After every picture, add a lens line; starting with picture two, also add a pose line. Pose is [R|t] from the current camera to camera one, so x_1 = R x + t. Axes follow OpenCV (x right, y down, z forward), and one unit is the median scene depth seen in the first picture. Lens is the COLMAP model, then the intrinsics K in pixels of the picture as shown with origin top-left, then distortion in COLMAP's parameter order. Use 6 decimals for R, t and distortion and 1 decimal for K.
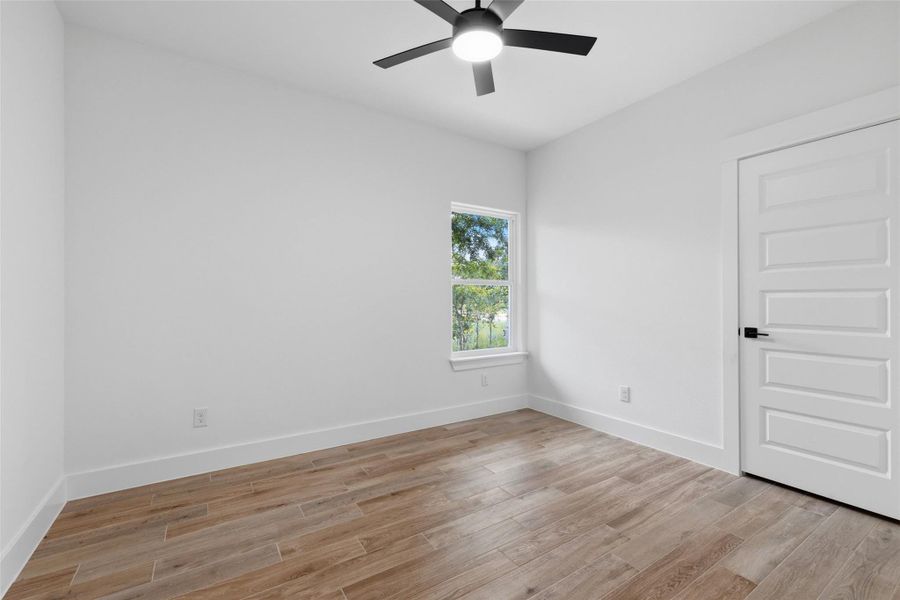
lens RADIAL K [[391.4, 0, 449.6], [0, 391.4, 299.2], [0, 0, 1]] dist [-0.004861, 0.001760]
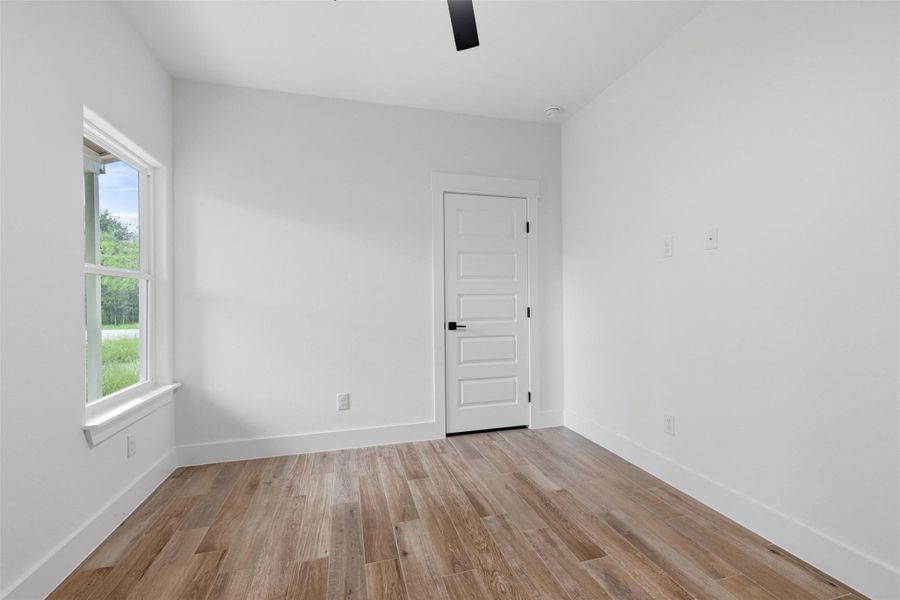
lens RADIAL K [[391.4, 0, 449.5], [0, 391.4, 298.2], [0, 0, 1]] dist [-0.004861, 0.001760]
pose [[0.292062, 0.002635, 0.956396, -0.491454], [0.007001, 0.999964, -0.004893, -0.001689], [-0.956374, 0.008125, 0.292032, 0.612700]]
